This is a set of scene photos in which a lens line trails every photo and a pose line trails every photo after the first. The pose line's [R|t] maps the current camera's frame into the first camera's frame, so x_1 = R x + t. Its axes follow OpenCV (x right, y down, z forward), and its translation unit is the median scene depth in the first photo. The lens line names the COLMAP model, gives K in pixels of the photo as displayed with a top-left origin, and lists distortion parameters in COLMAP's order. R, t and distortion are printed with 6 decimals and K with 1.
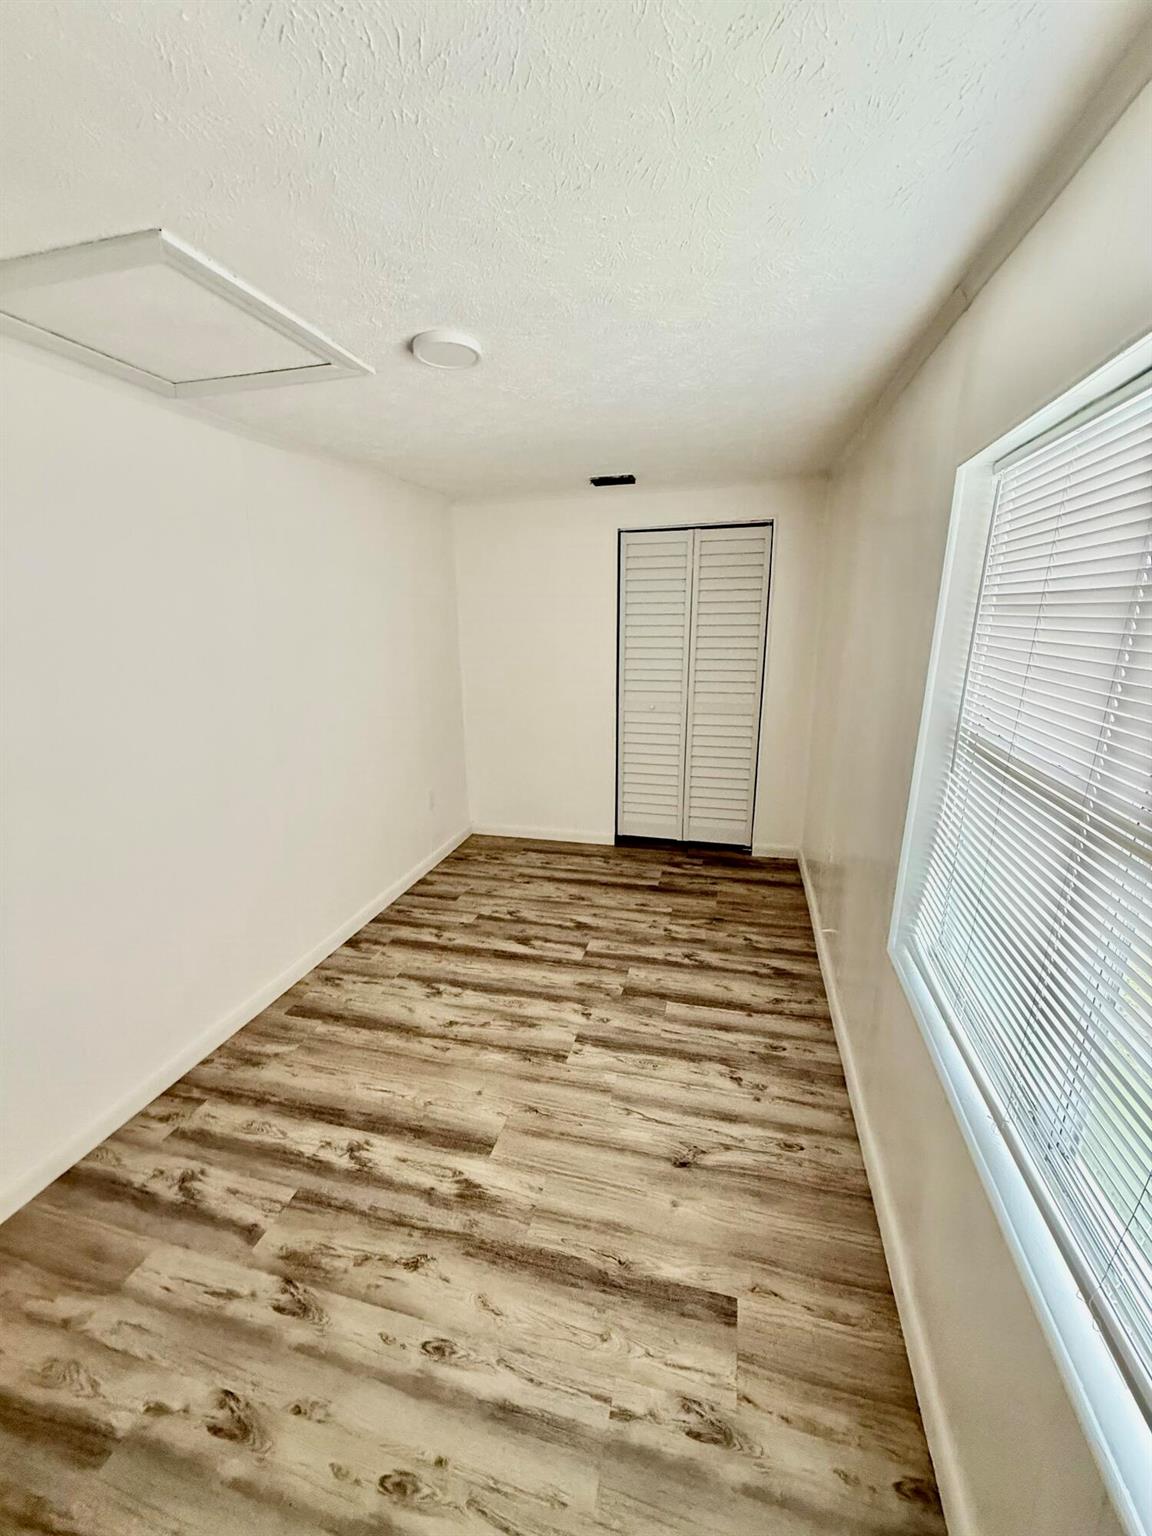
lens RADIAL K [[610.1, 0, 576.0], [0, 610.1, 768.0], [0, 0, 1]] dist [-0.001704, 0.000016]
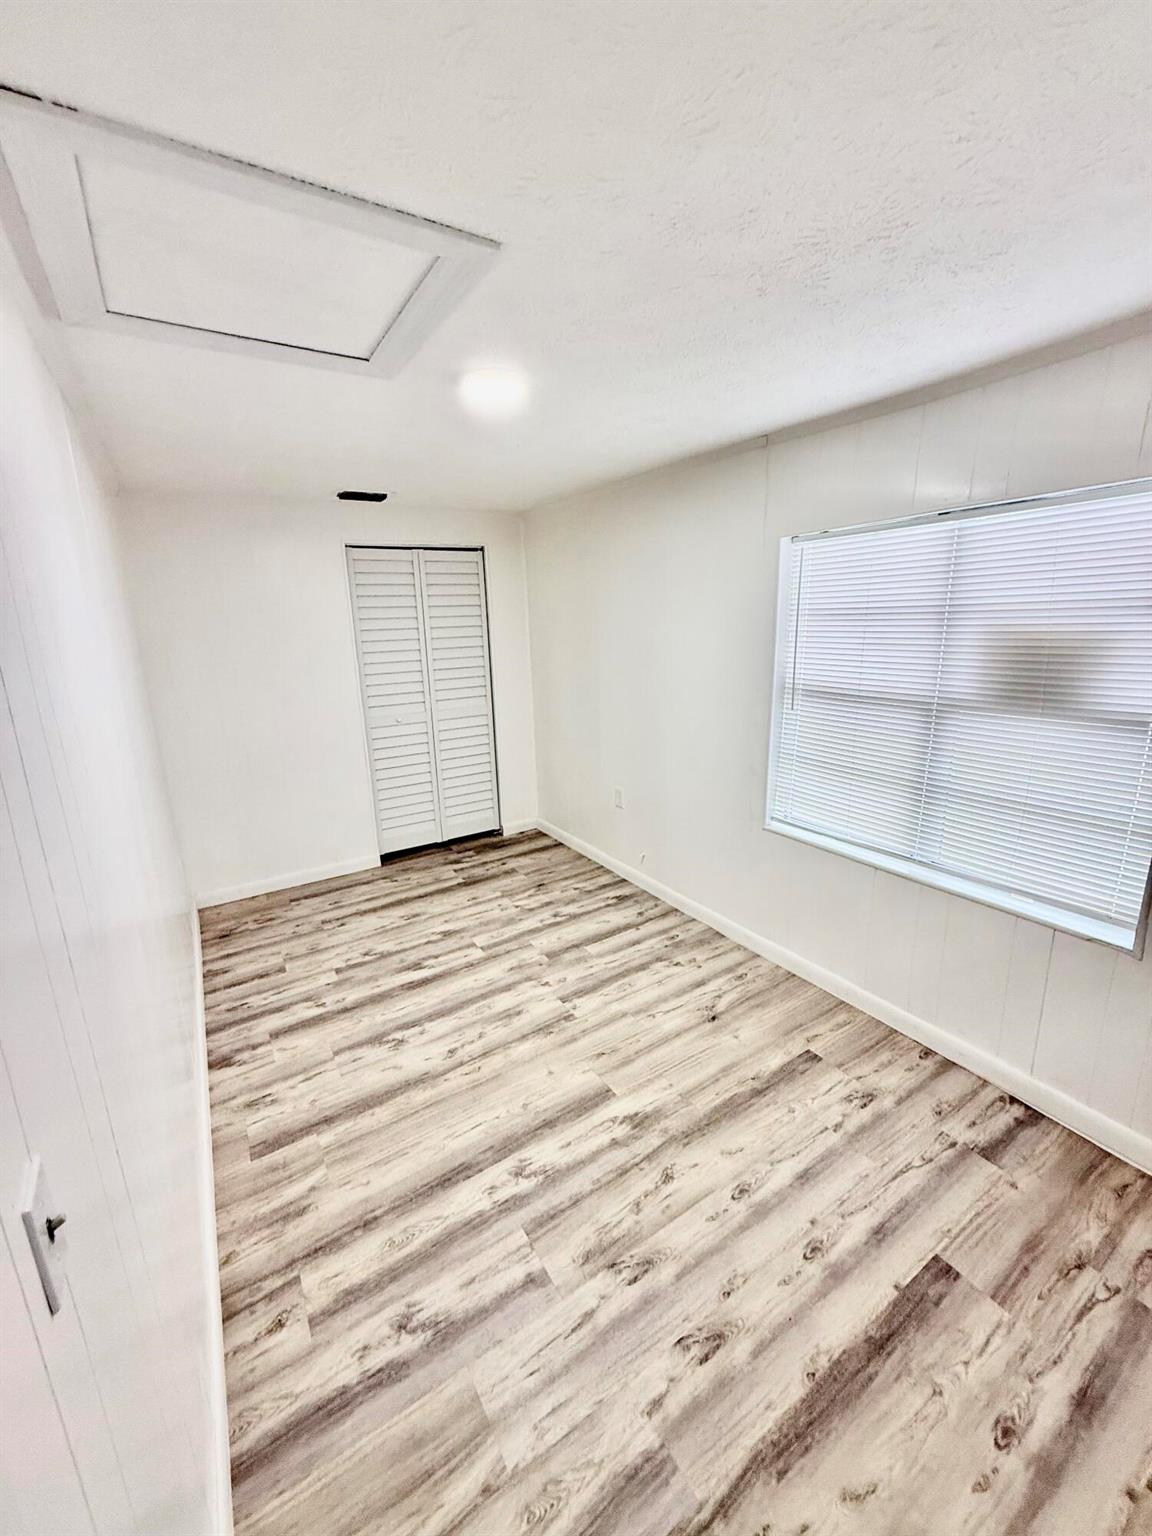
lens RADIAL K [[610.1, 0, 576.0], [0, 610.1, 768.0], [0, 0, 1]] dist [-0.001704, 0.000016]
pose [[0.680933, -0.186072, 0.708313, -0.686642], [0.202954, 0.977248, 0.061612, -0.040558], [-0.703662, 0.101801, 0.703204, 0.141409]]
